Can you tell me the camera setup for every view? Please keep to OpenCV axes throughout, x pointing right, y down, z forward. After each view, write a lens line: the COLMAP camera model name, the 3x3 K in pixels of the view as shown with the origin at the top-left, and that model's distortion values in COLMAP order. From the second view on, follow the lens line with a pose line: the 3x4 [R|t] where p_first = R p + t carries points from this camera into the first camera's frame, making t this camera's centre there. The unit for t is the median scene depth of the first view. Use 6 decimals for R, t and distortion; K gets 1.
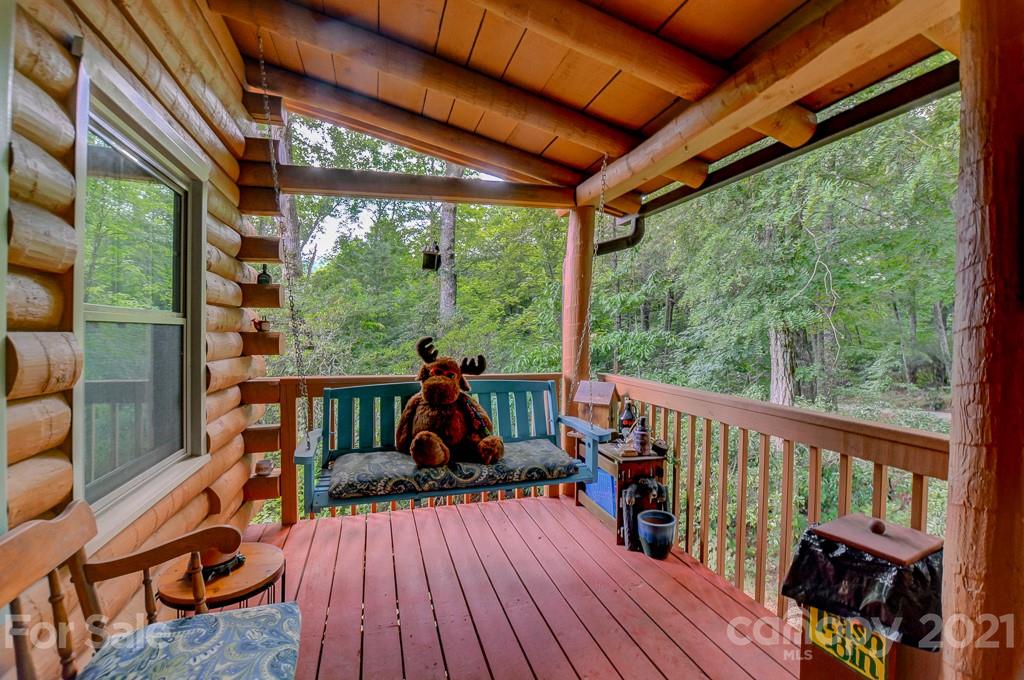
lens RADIAL K [[454.4, 0, 513.0], [0, 454.4, 336.8], [0, 0, 1]] dist [-0.030395, 0.000819]
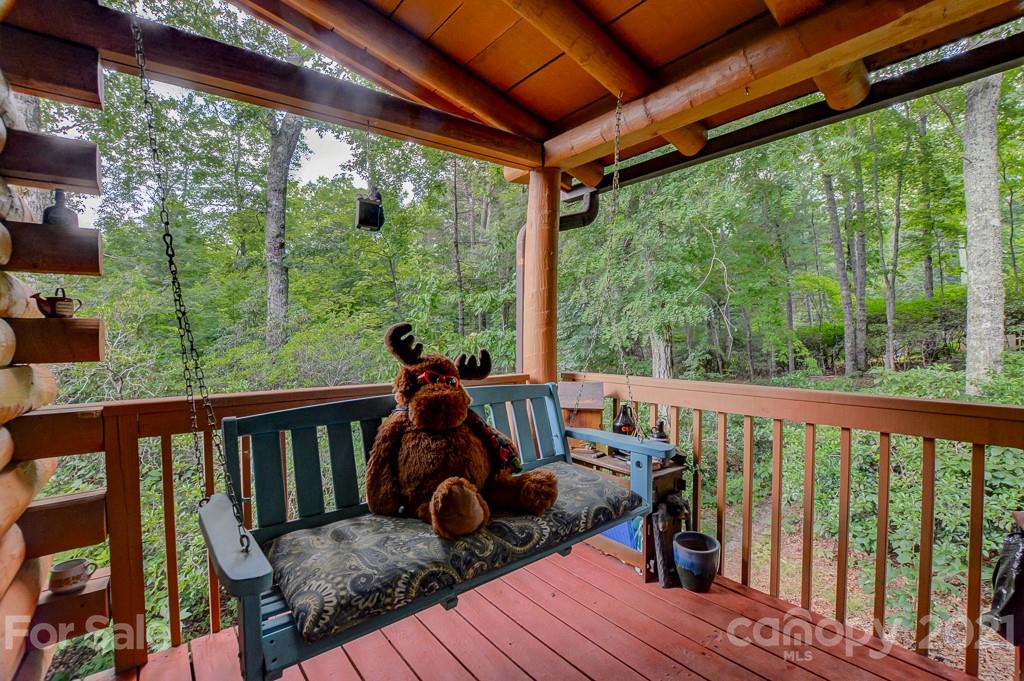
lens RADIAL K [[453.4, 0, 517.4], [0, 453.4, 343.6], [0, 0, 1]] dist [-0.029086, 0.000405]
pose [[0.924228, -0.020958, 0.381266, -0.272850], [0.019117, 0.999780, 0.008614, 0.025020], [-0.381362, -0.000673, 0.924425, 0.345141]]
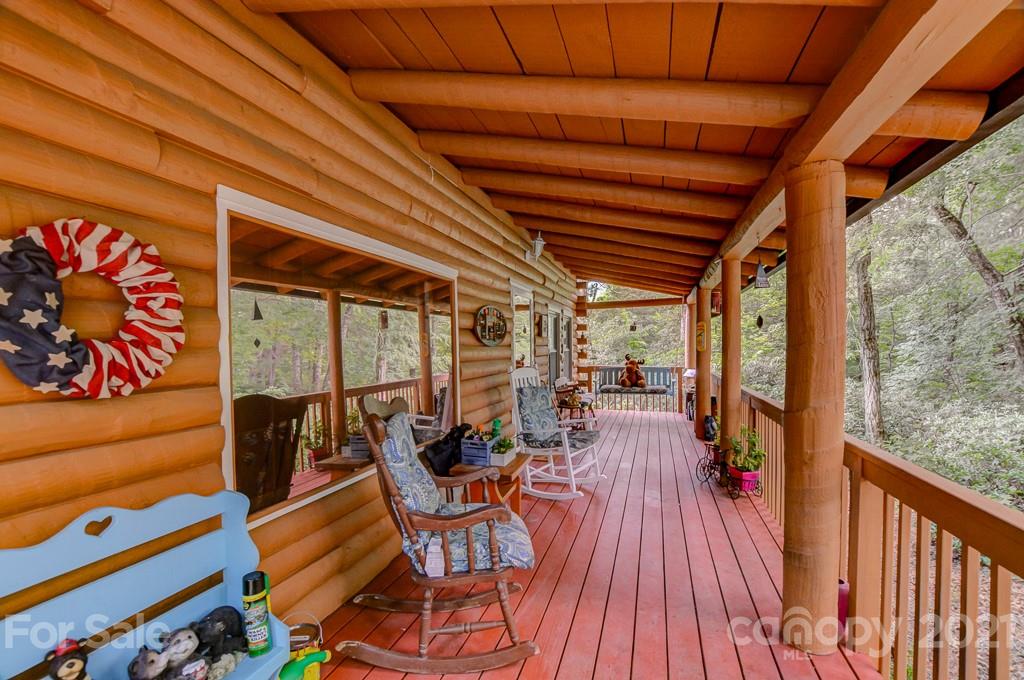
lens RADIAL K [[454.4, 0, 513.0], [0, 454.4, 336.8], [0, 0, 1]] dist [-0.030395, 0.000819]
pose [[0.833516, -0.015192, -0.552286, 0.959101], [0.001695, 0.999688, -0.024939, -0.042746], [0.552493, 0.019851, 0.833281, -2.287737]]
